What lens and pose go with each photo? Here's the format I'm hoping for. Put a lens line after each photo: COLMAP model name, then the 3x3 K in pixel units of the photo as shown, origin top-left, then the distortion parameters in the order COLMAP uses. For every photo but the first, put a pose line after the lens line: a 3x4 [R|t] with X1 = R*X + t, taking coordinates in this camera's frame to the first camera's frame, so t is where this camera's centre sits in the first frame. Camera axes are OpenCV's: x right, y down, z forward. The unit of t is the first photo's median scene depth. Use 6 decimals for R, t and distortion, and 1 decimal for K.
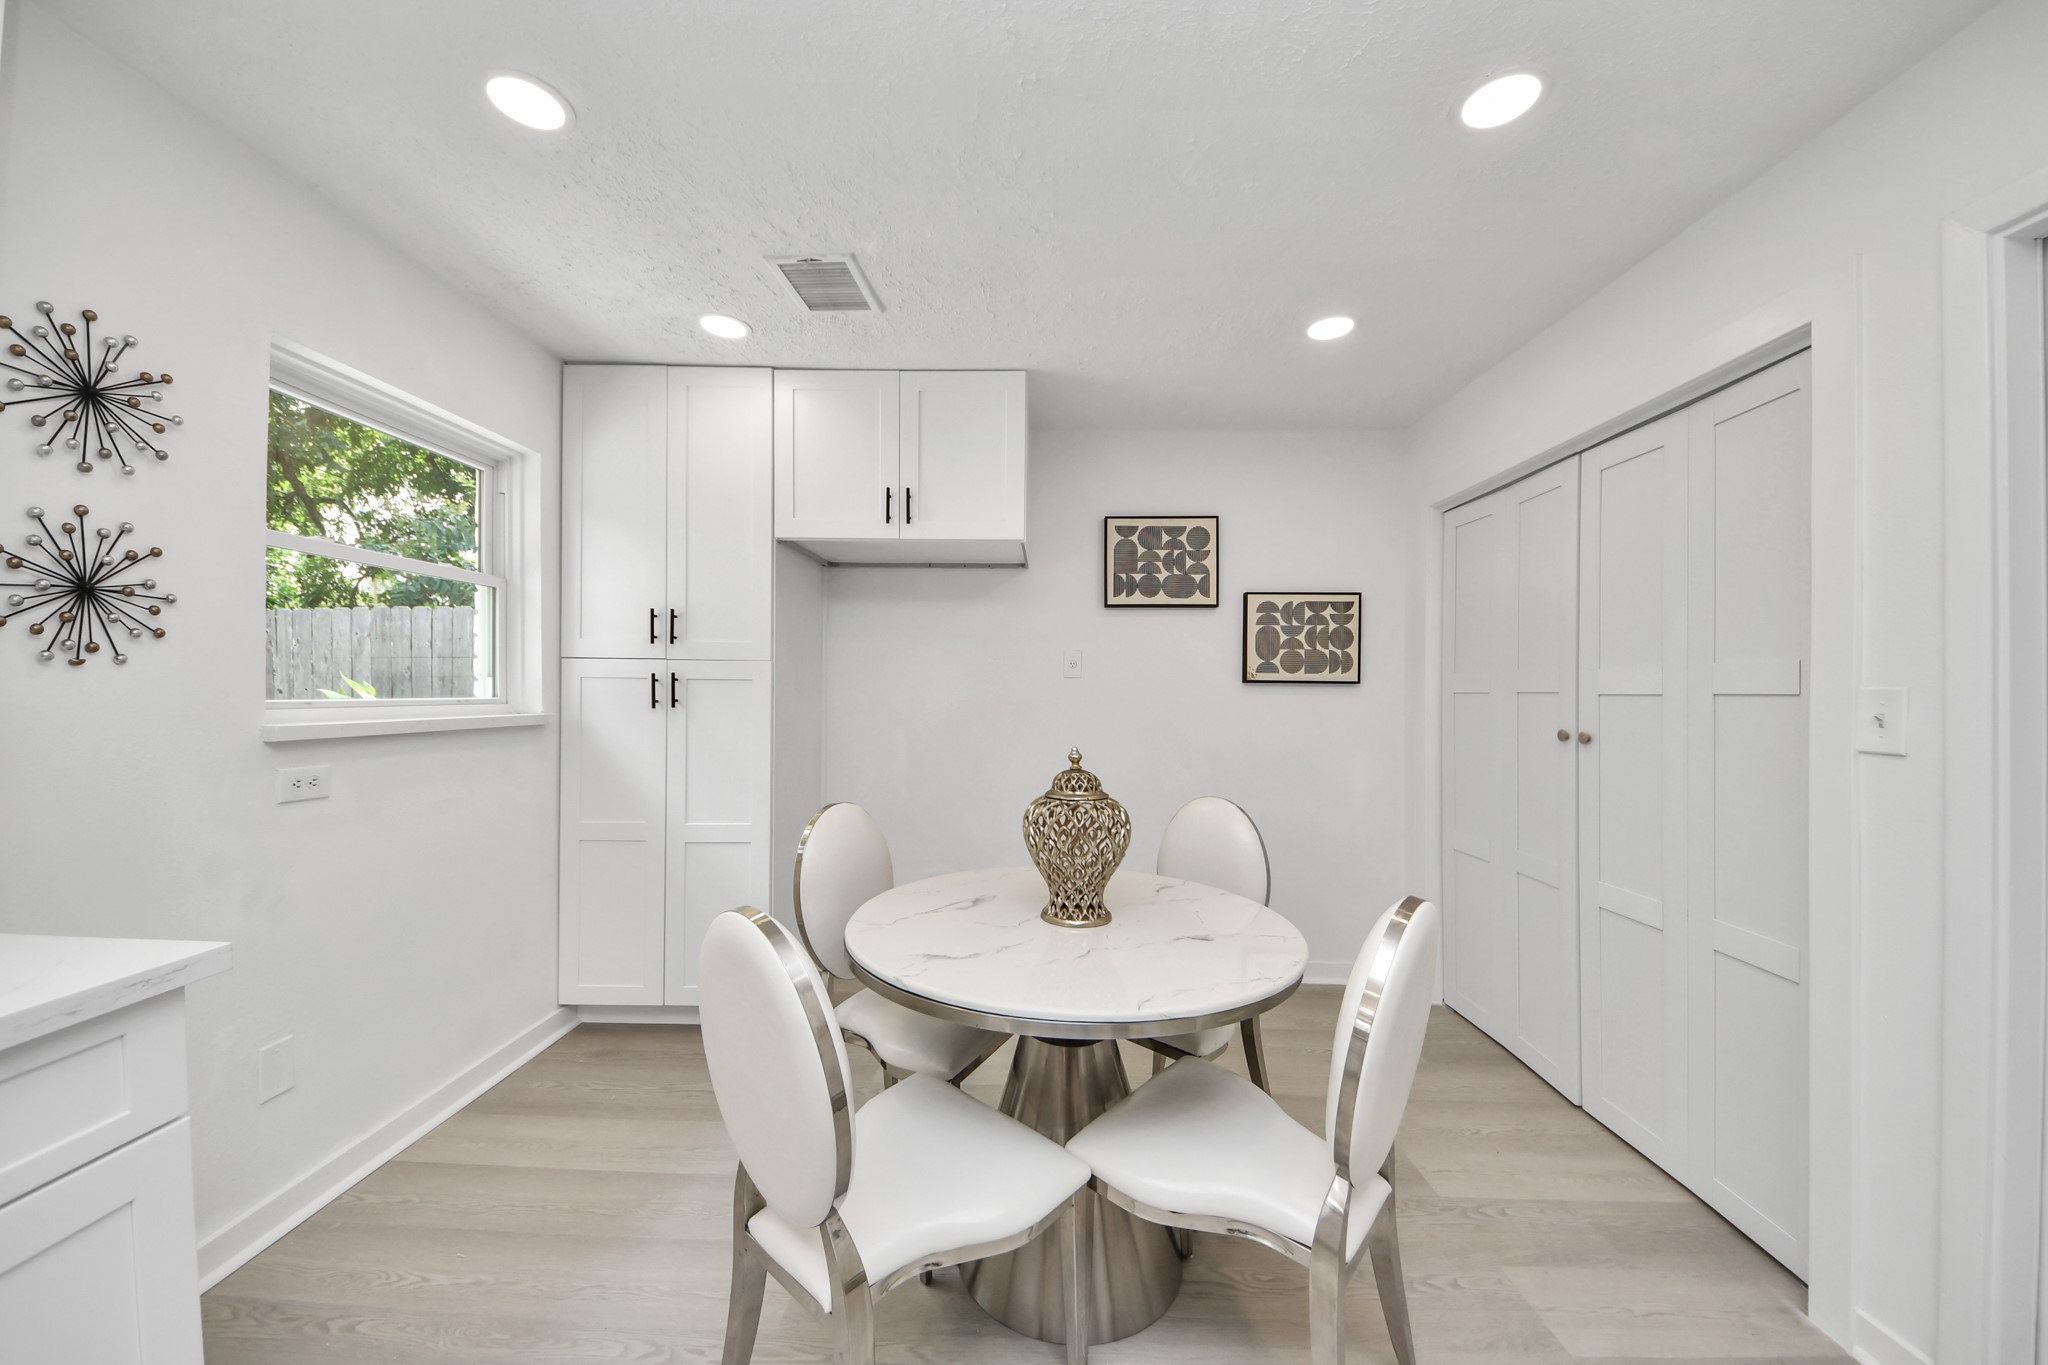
lens RADIAL K [[718.0, 0, 980.9], [0, 718.0, 691.7], [0, 0, 1]] dist [0.003510, -0.007529]
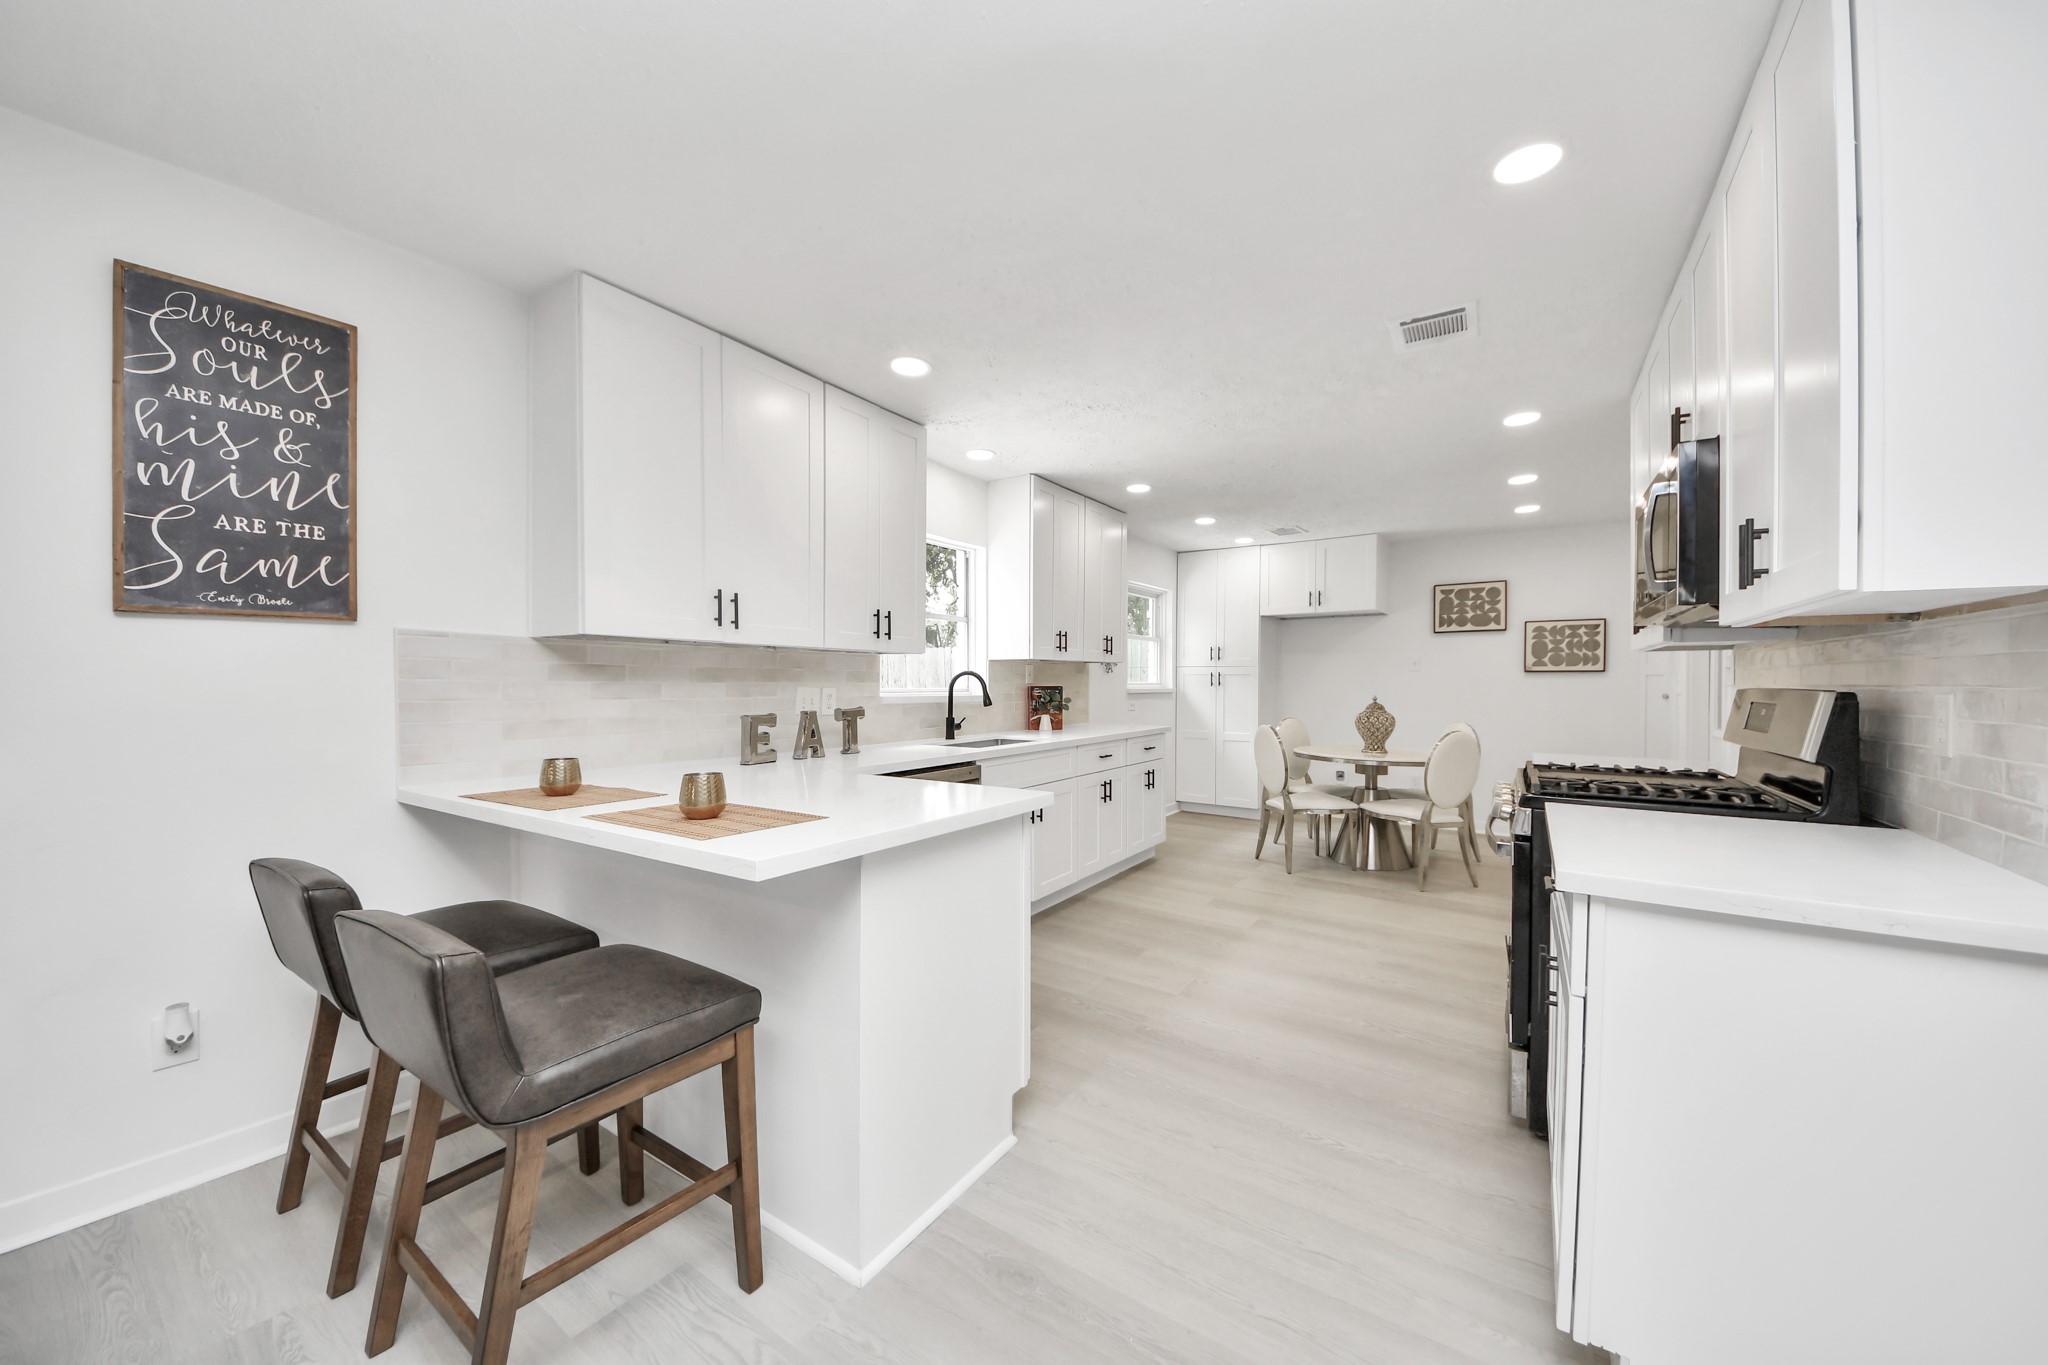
lens RADIAL K [[718.0, 0, 1013.8], [0, 718.0, 688.5], [0, 0, 1]] dist [0.003510, -0.007529]
pose [[0.862481, -0.003353, -0.506079, 0.175255], [0.008033, 0.999943, 0.007066, 0.005950], [0.506026, -0.010160, 0.862458, -1.196330]]
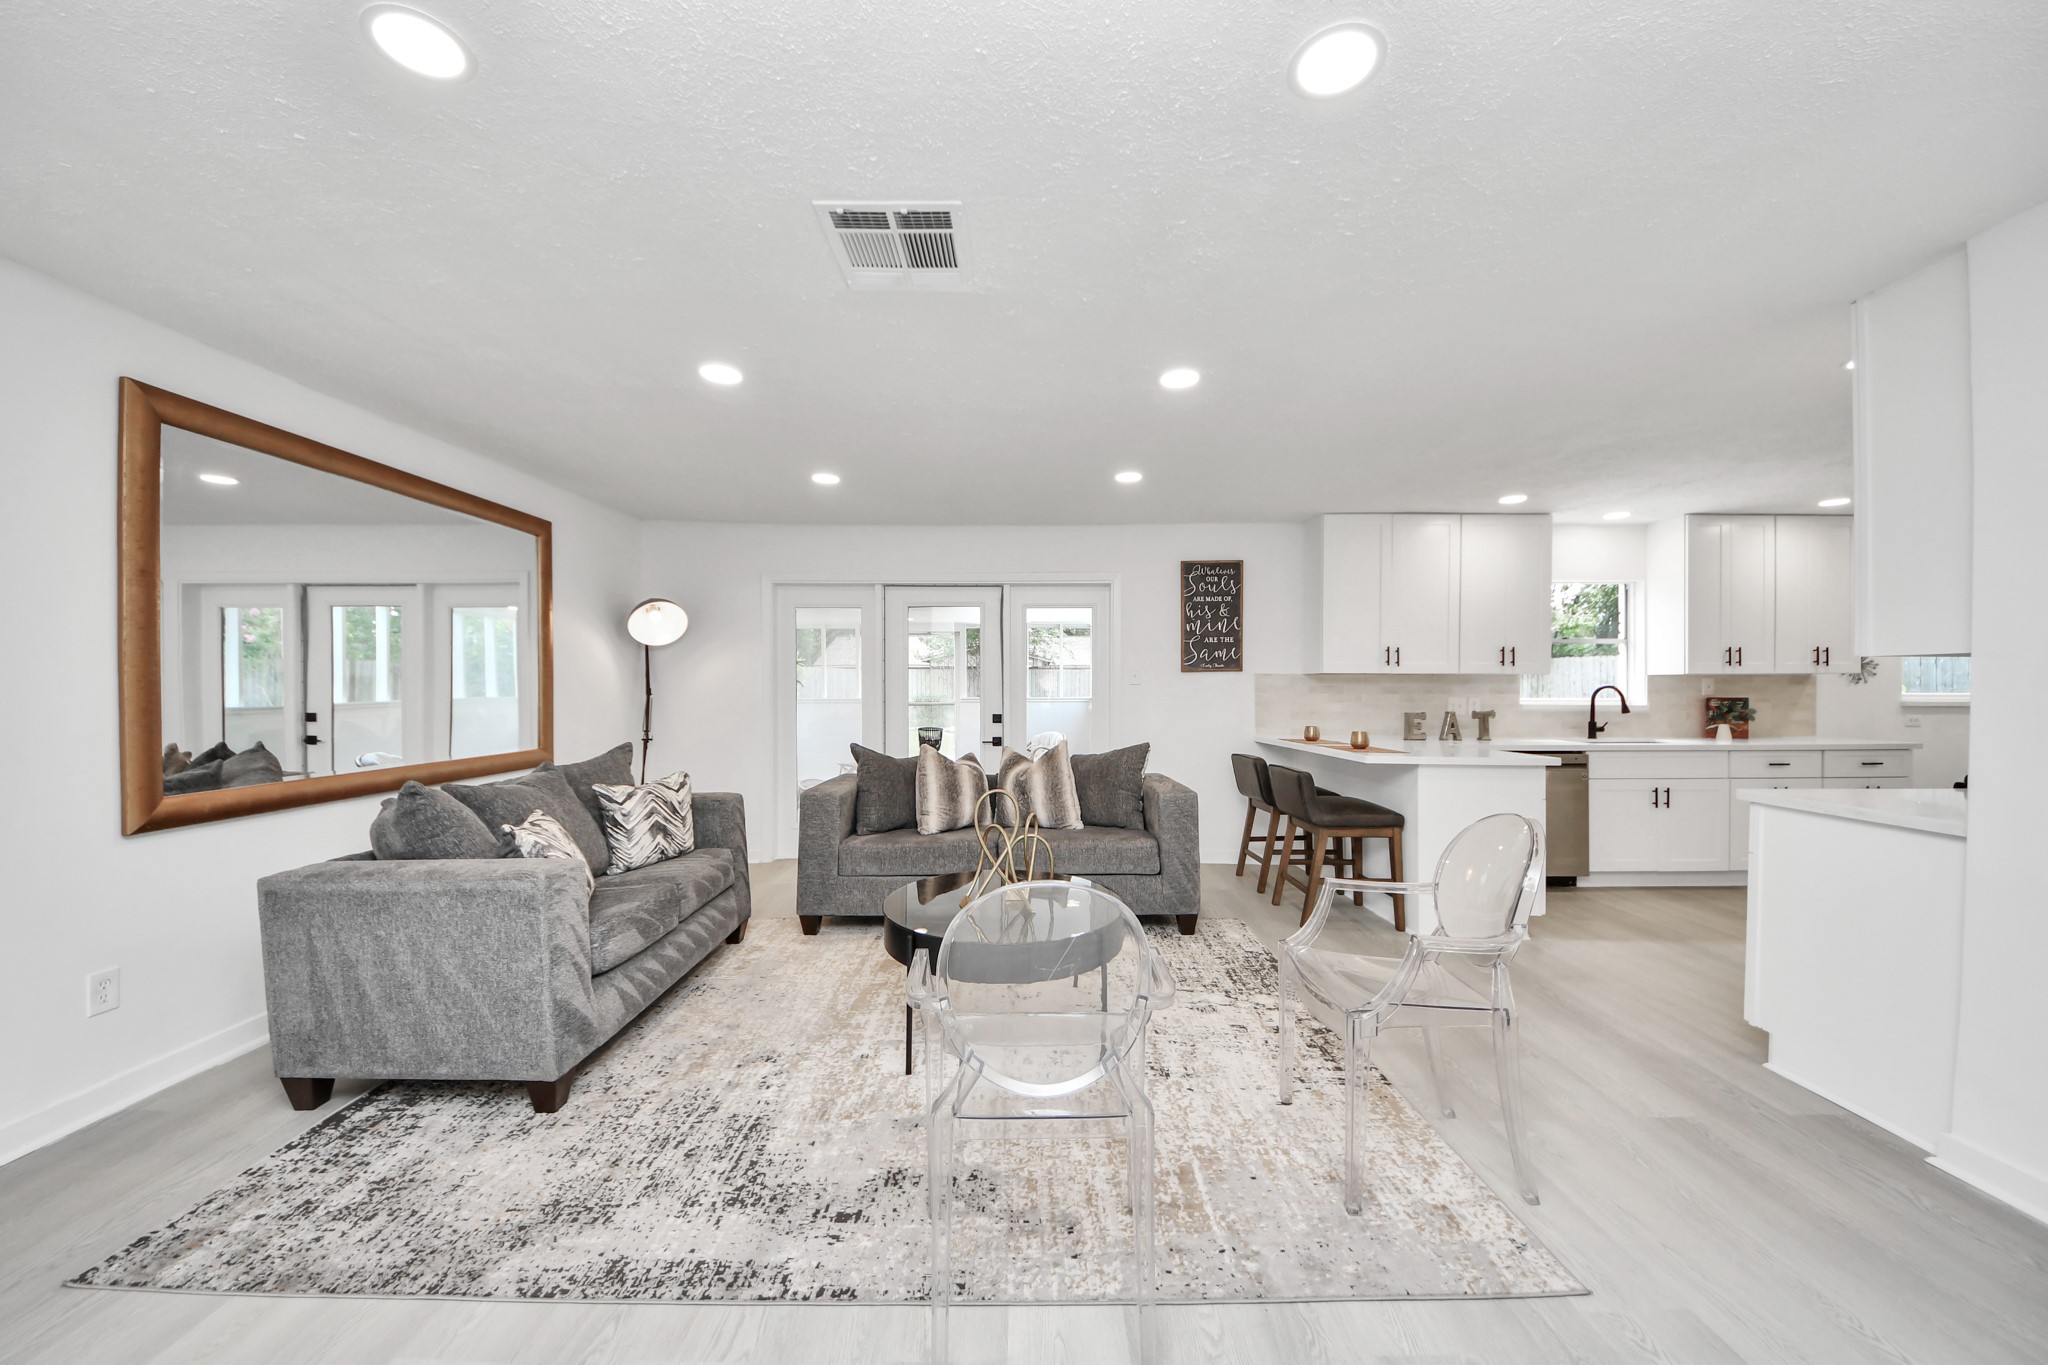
lens RADIAL K [[718.0, 0, 1026.8], [0, 718.0, 686.8], [0, 0, 1]] dist [0.003510, -0.007529]
pose [[0.083577, -0.009876, -0.996452, 1.046819], [0.004072, 0.999946, -0.009569, -0.004353], [0.996493, -0.003258, 0.083612, -1.616472]]
